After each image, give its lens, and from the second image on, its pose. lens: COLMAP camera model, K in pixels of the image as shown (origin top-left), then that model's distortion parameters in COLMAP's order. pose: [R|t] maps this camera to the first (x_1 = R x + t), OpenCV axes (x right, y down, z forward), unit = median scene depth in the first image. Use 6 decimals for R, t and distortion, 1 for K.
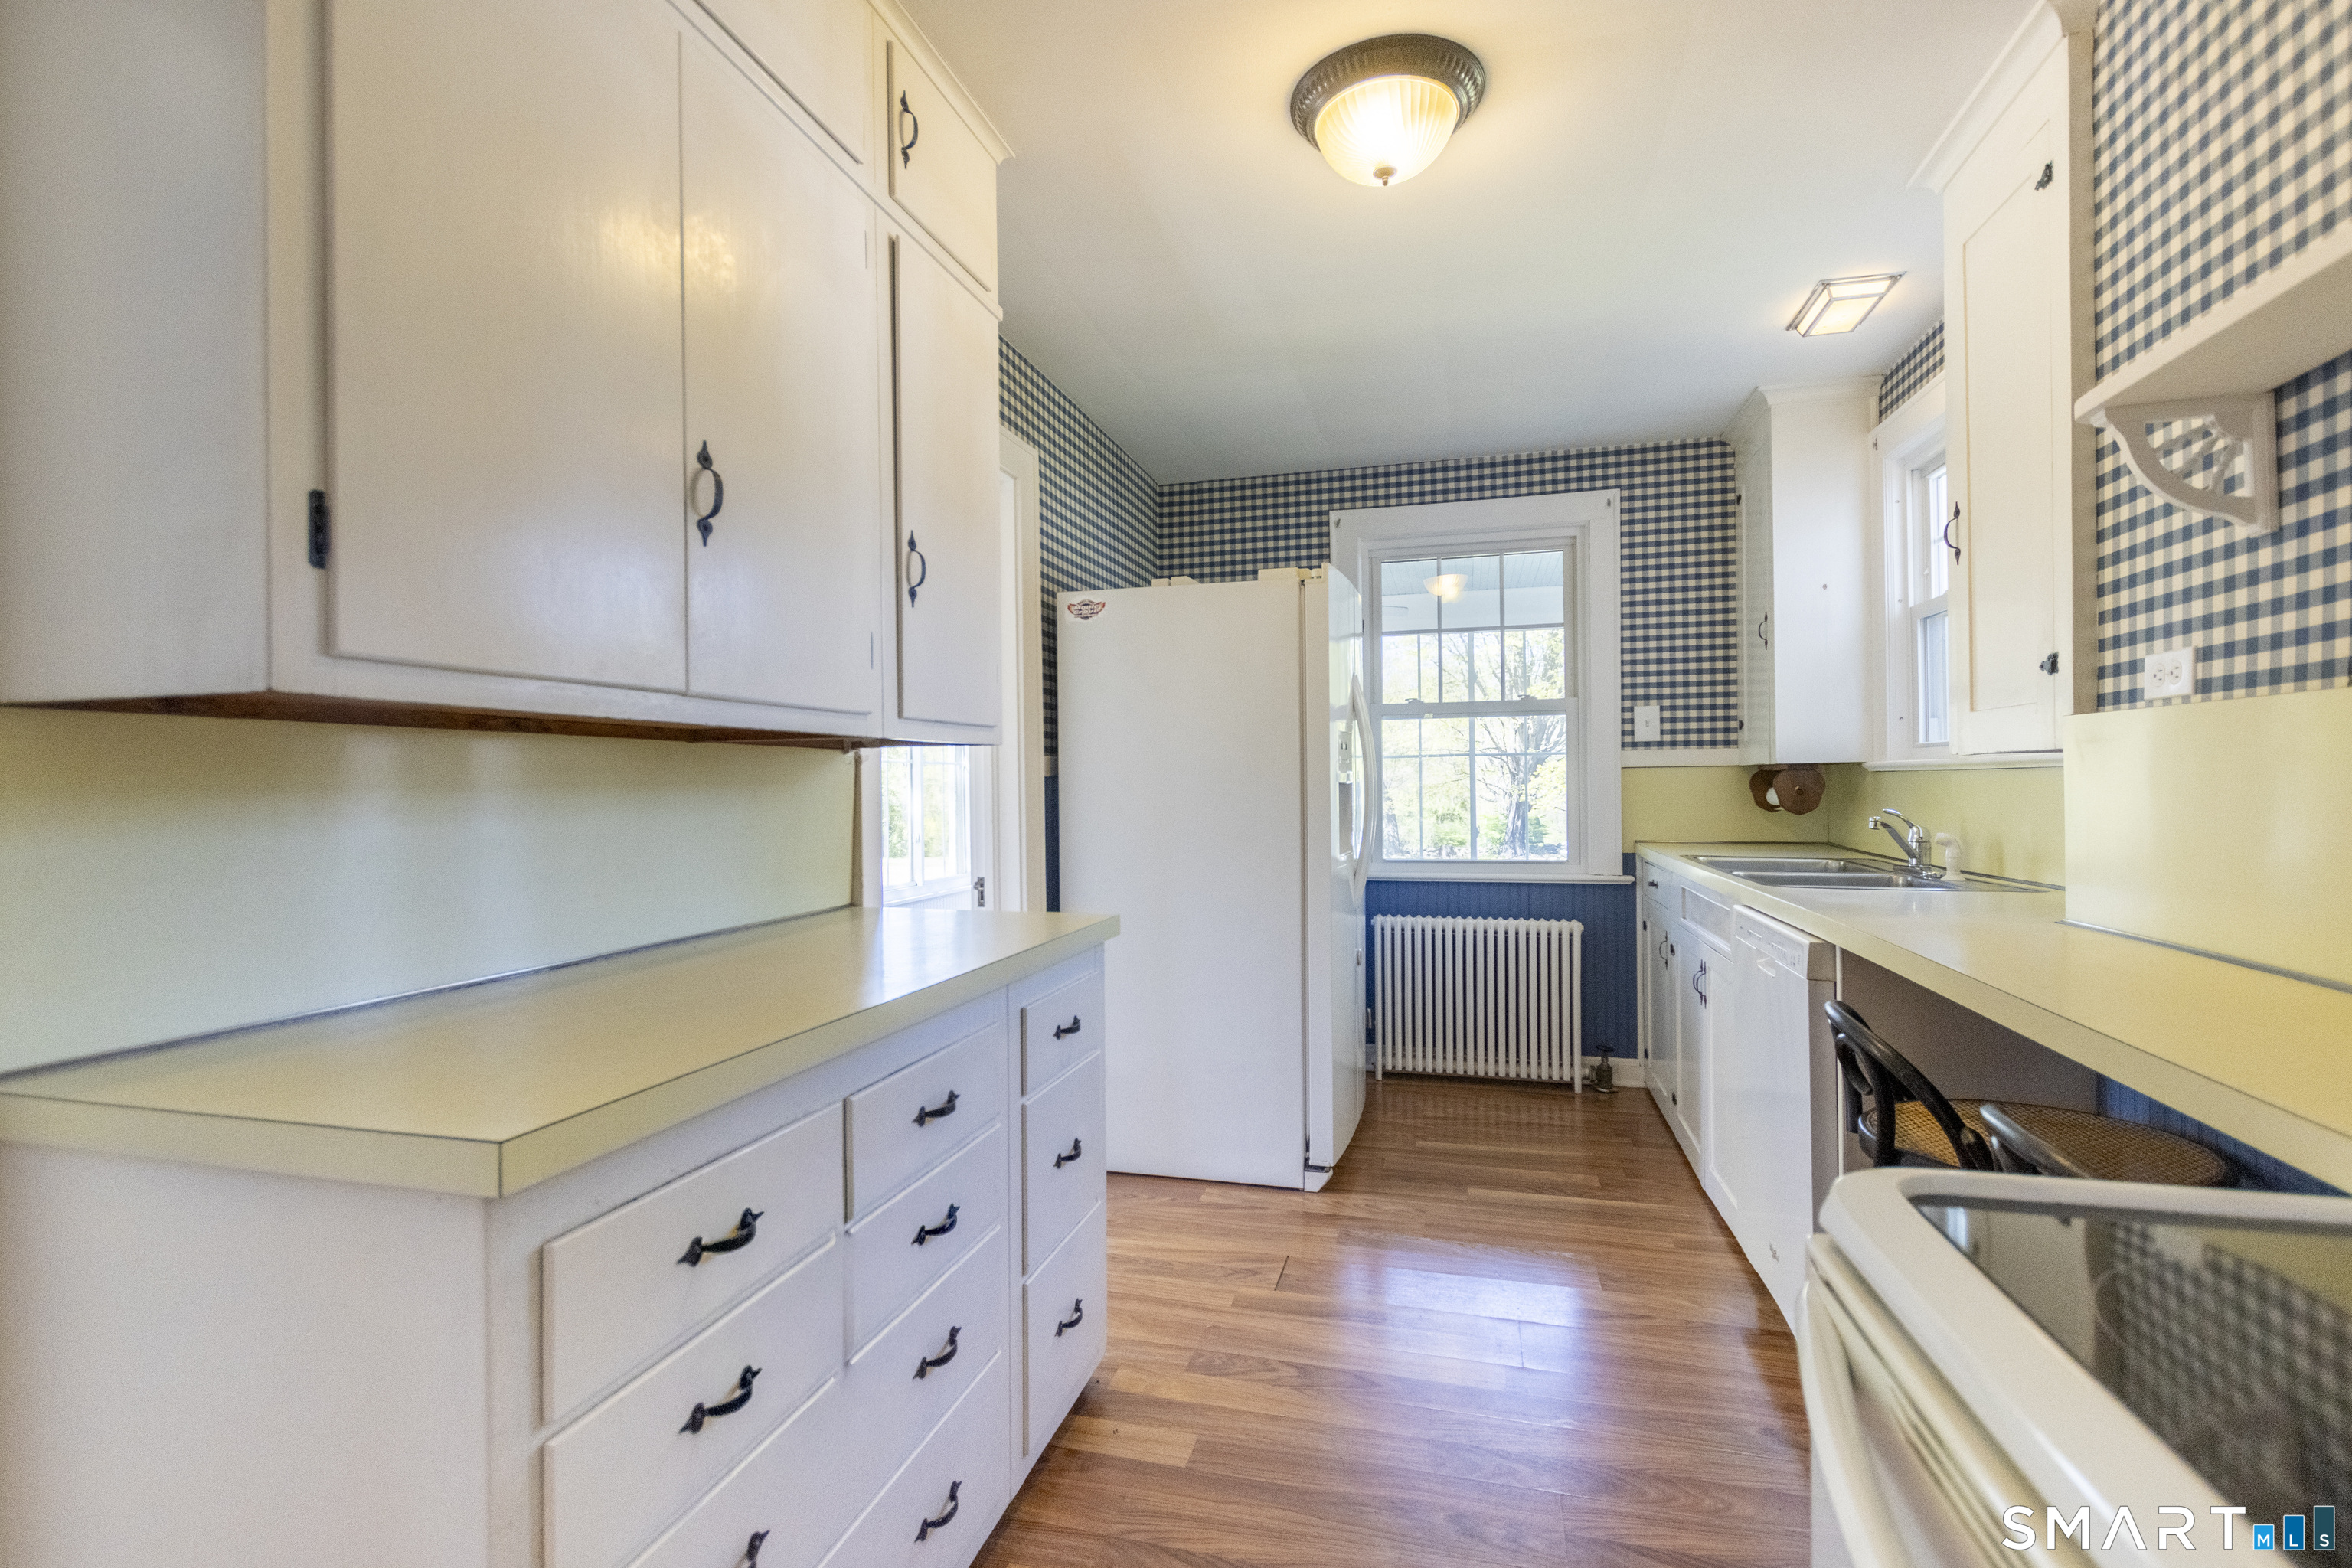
lens RADIAL K [[1098.6, 0, 1176.0], [0, 1098.6, 784.0], [0, 0, 1]] dist [0.013376, -0.004780]
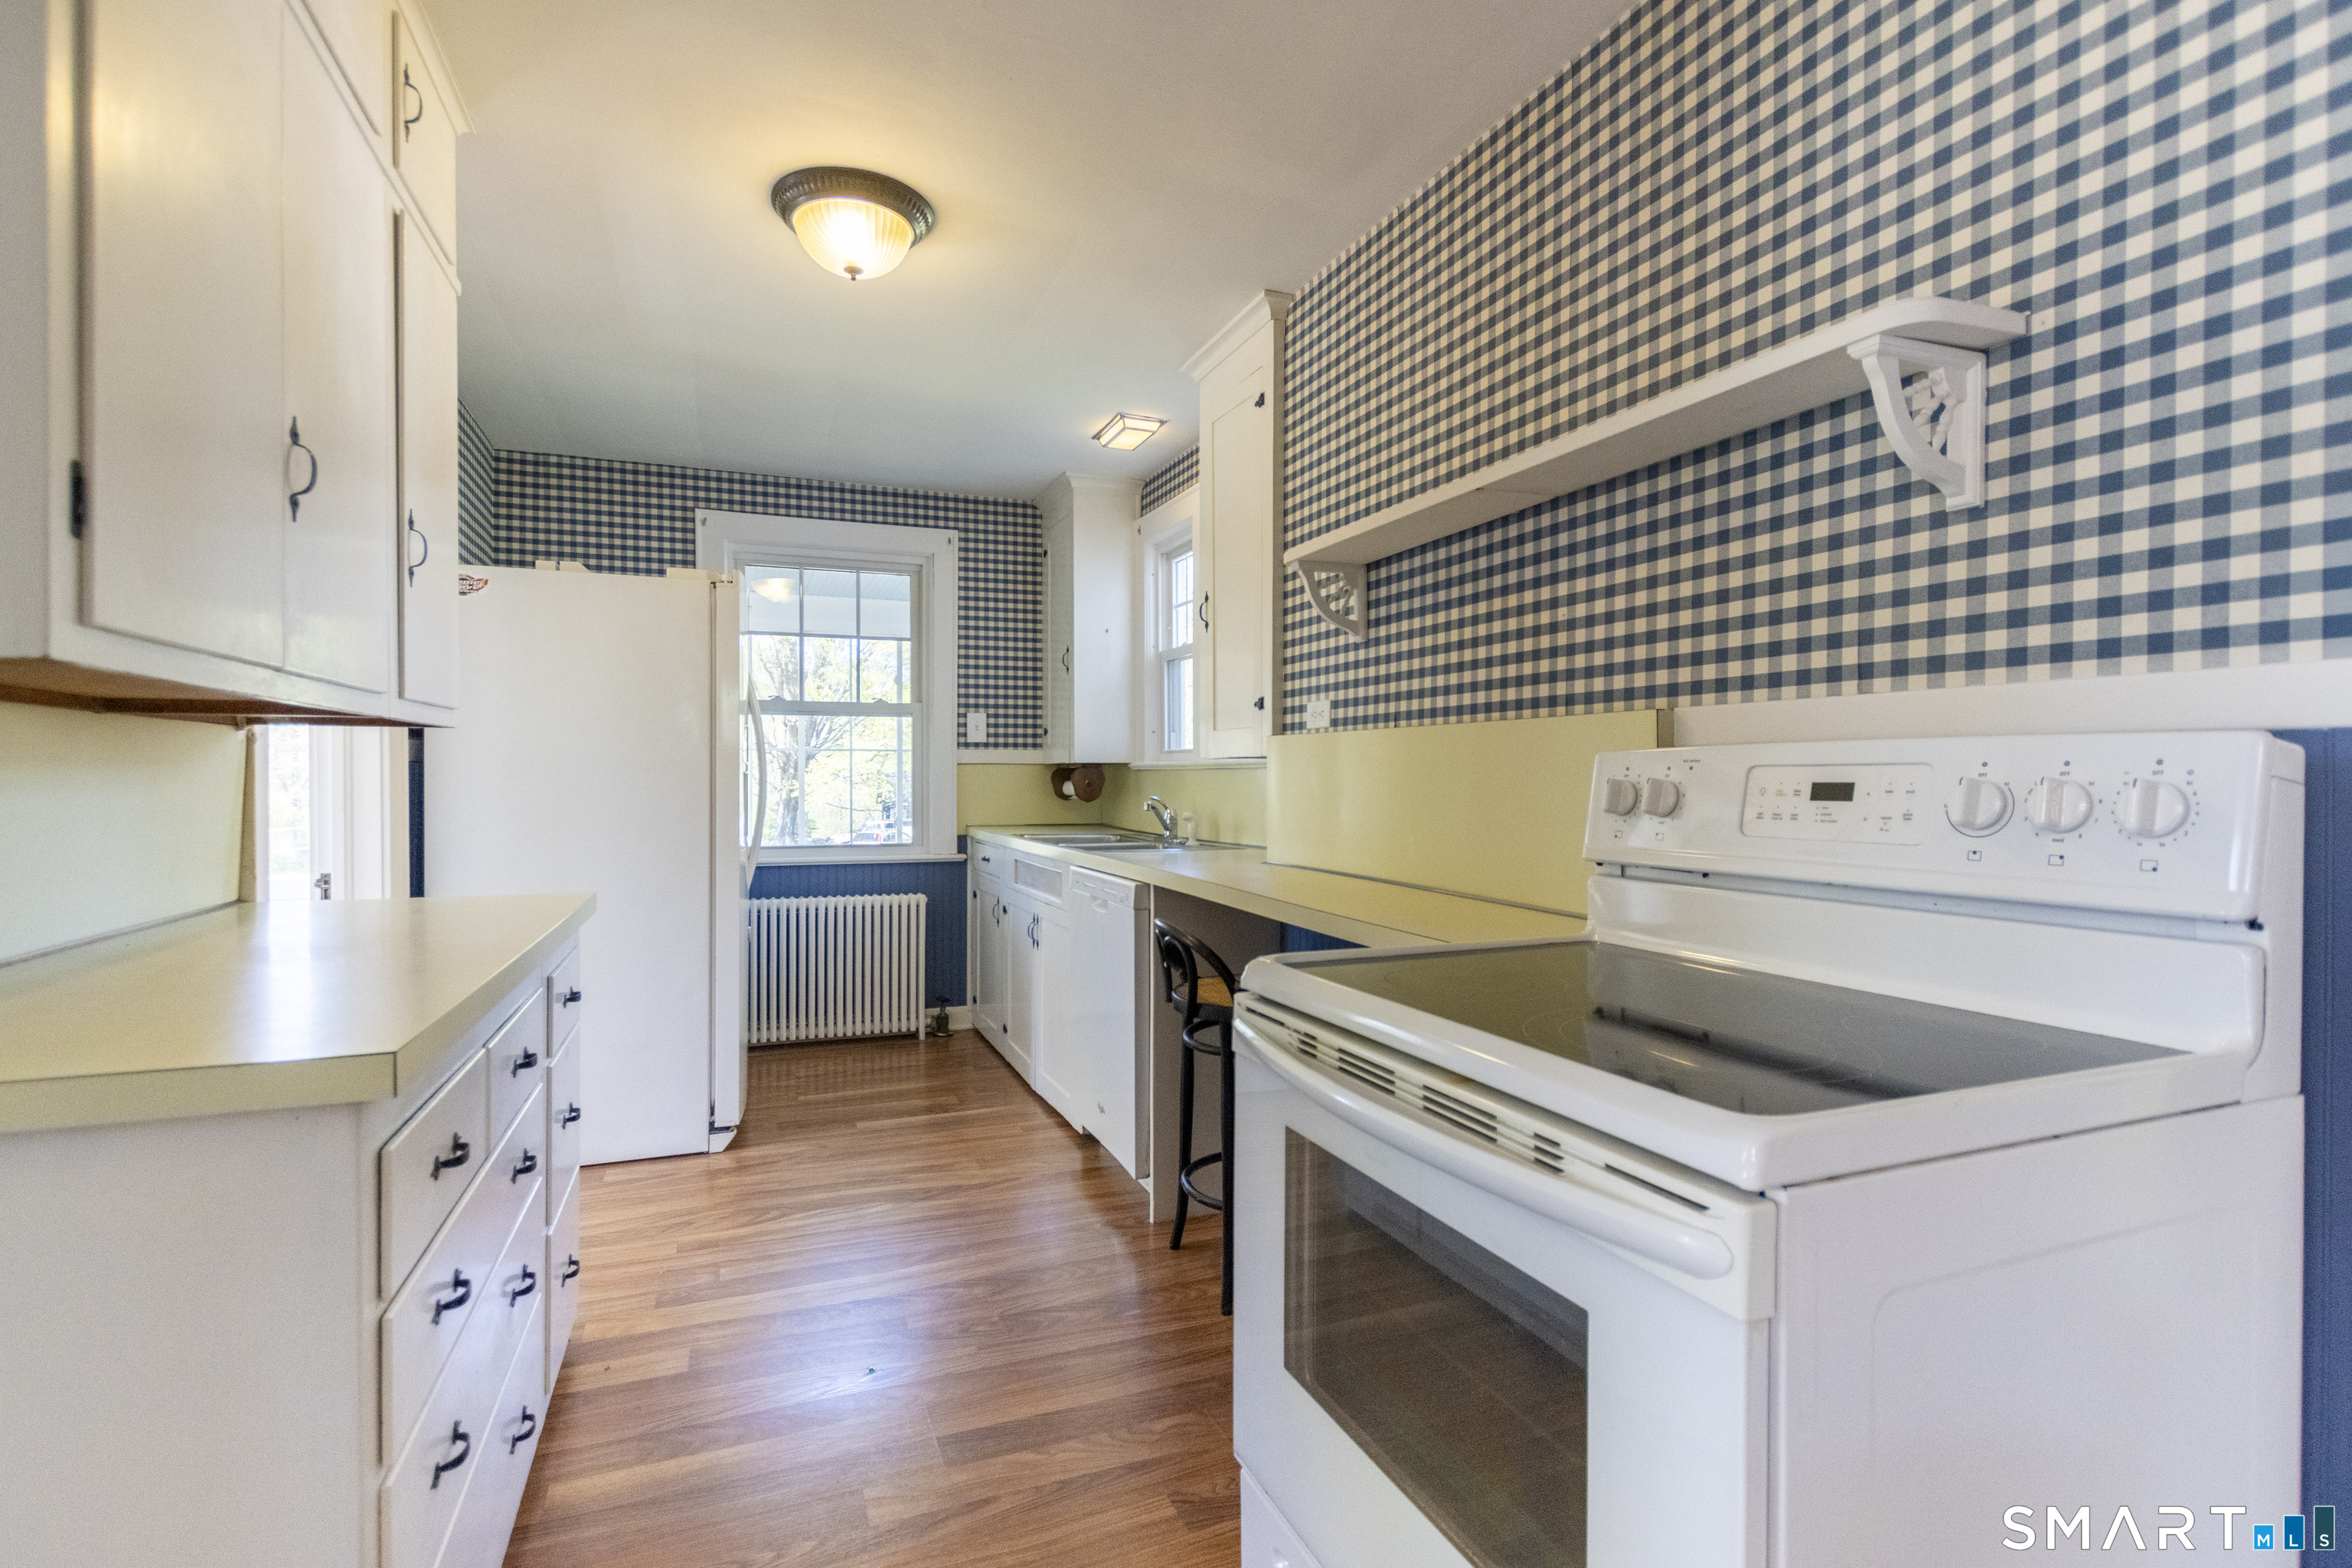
lens RADIAL K [[1098.6, 0, 1176.0], [0, 1098.6, 784.0], [0, 0, 1]] dist [0.013376, -0.004780]
pose [[0.795040, 0.007256, 0.606514, -0.166167], [-0.009498, 0.999955, 0.000488, 0.005425], [-0.606483, -0.006149, 0.795073, -0.119444]]
